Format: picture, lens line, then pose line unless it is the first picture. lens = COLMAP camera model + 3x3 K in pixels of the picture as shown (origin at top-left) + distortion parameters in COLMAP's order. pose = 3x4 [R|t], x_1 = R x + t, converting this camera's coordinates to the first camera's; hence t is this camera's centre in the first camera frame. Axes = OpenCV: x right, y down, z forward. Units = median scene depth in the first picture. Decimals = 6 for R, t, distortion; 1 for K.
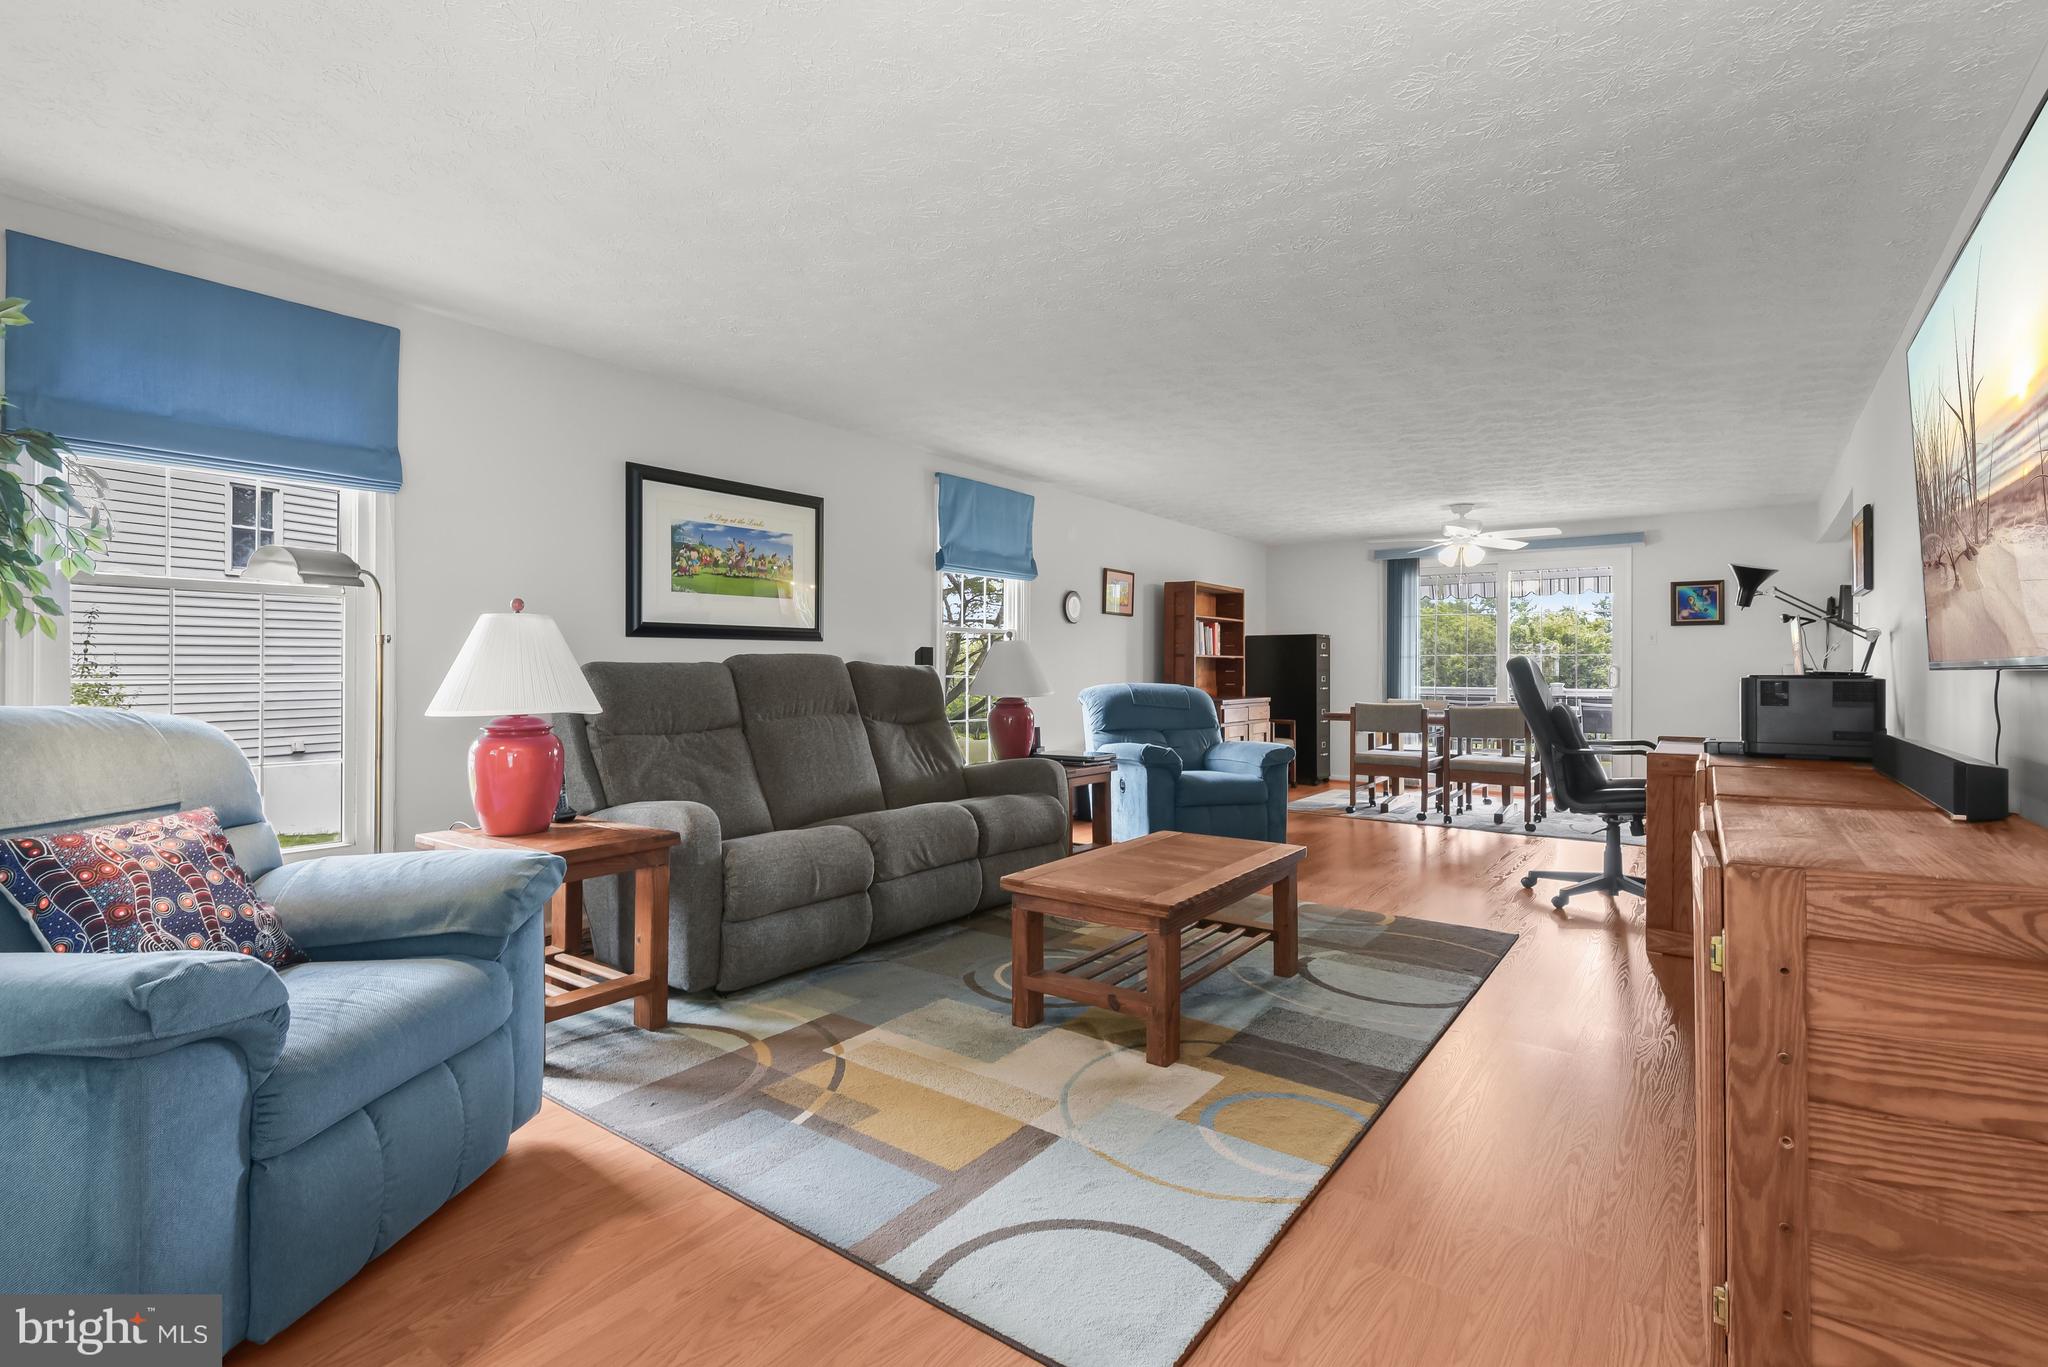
lens RADIAL K [[943.7, 0, 985.1], [0, 943.7, 658.2], [0, 0, 1]] dist [0.022181, -0.013202]
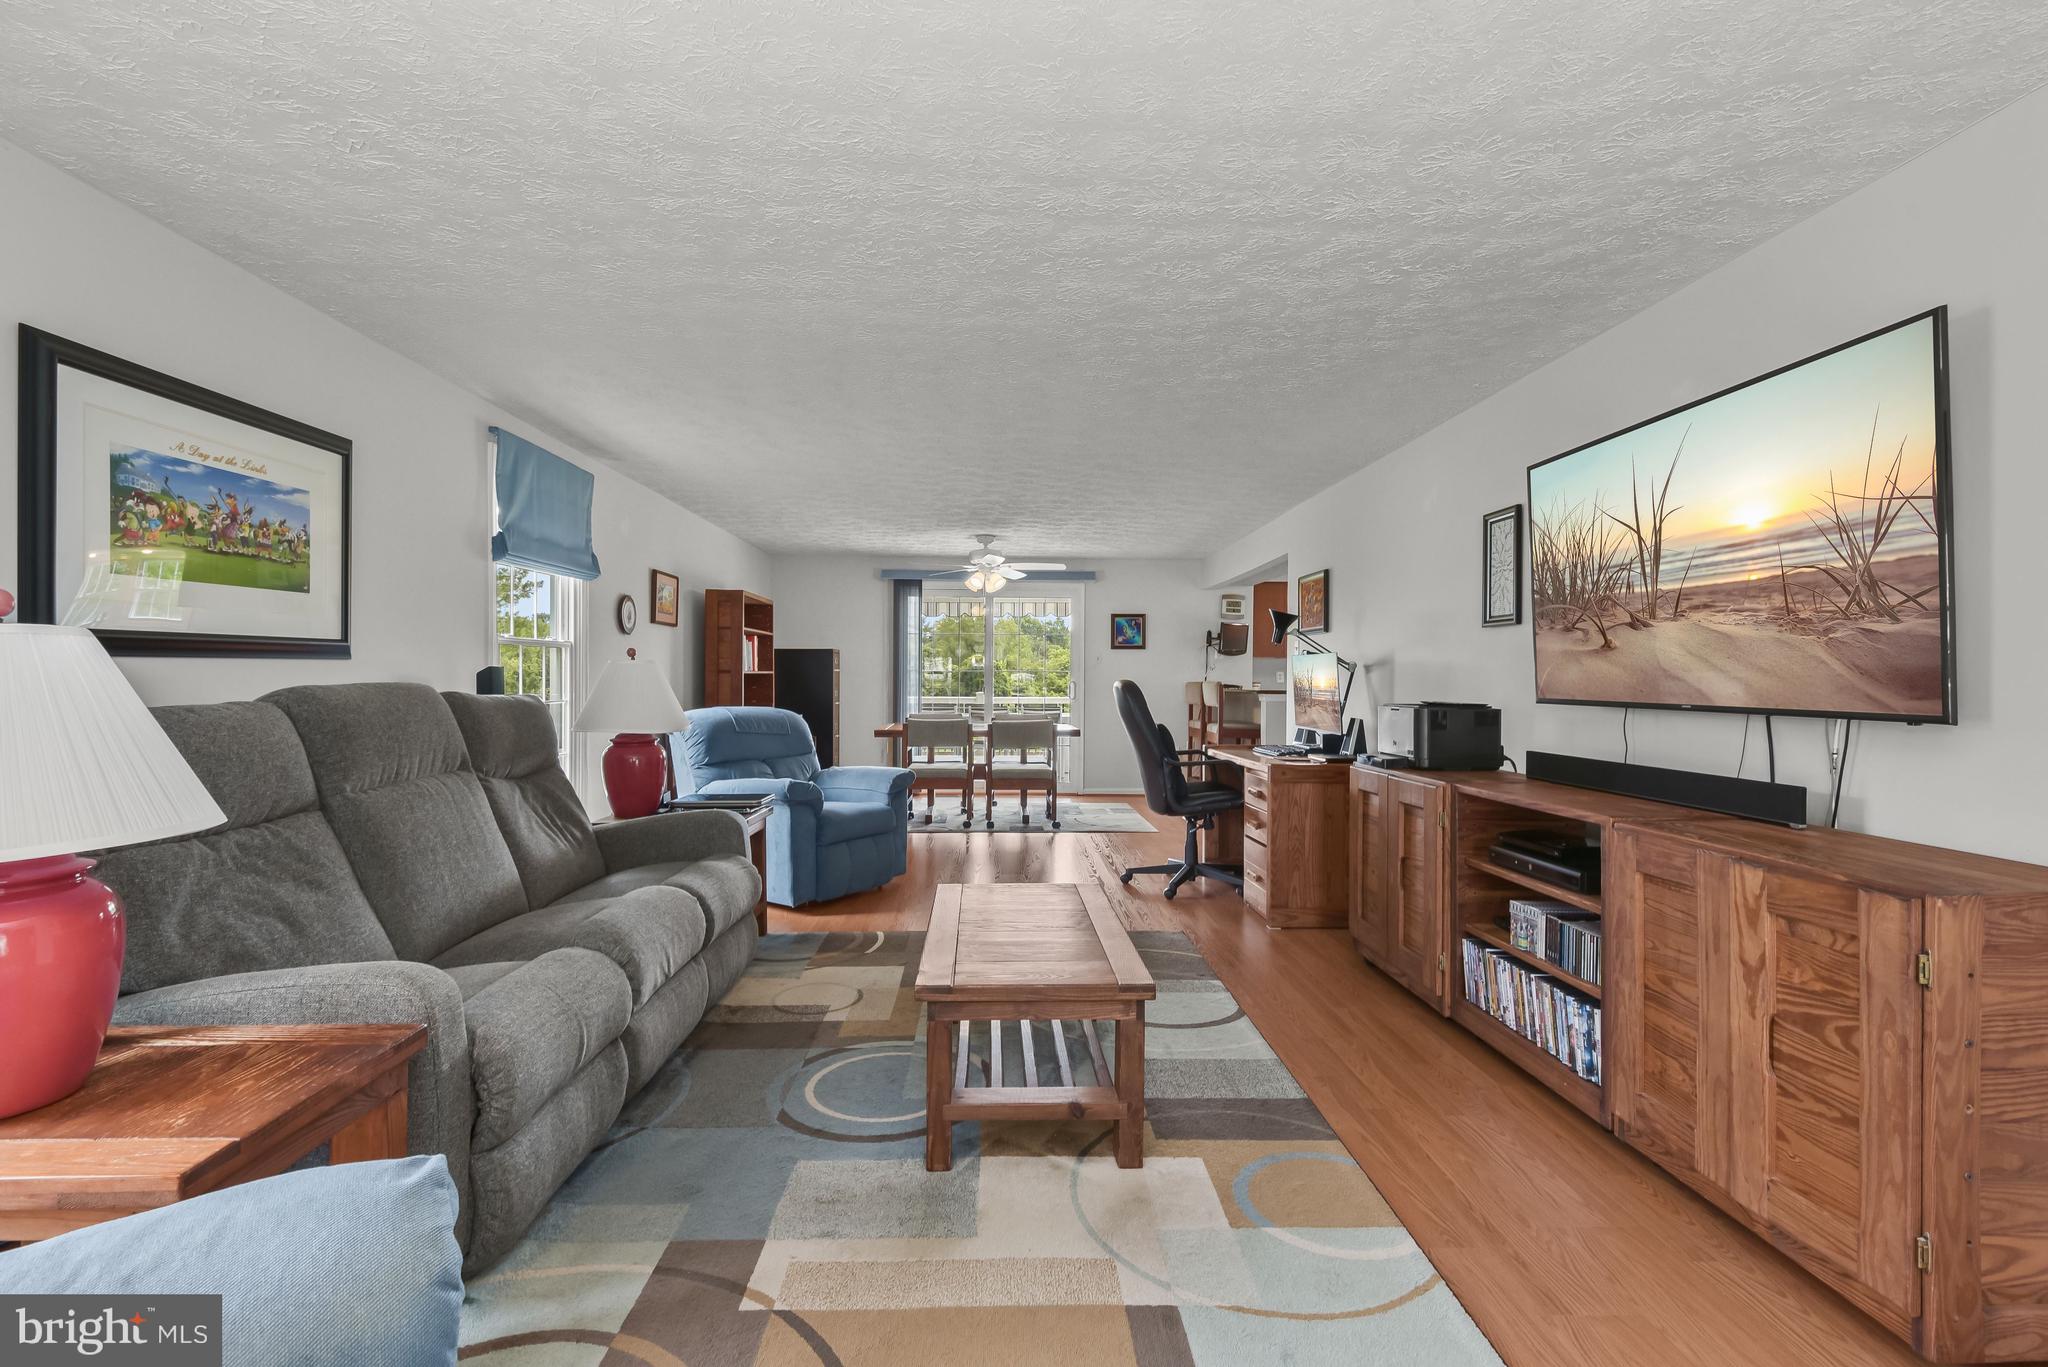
lens RADIAL K [[943.7, 0, 1017.4], [0, 943.7, 674.9], [0, 0, 1]] dist [0.022181, -0.013202]
pose [[0.779235, 0.000989, 0.626732, -0.262562], [-0.009034, 0.999913, 0.009655, -0.020436], [-0.626667, -0.013185, 0.779175, 0.224666]]
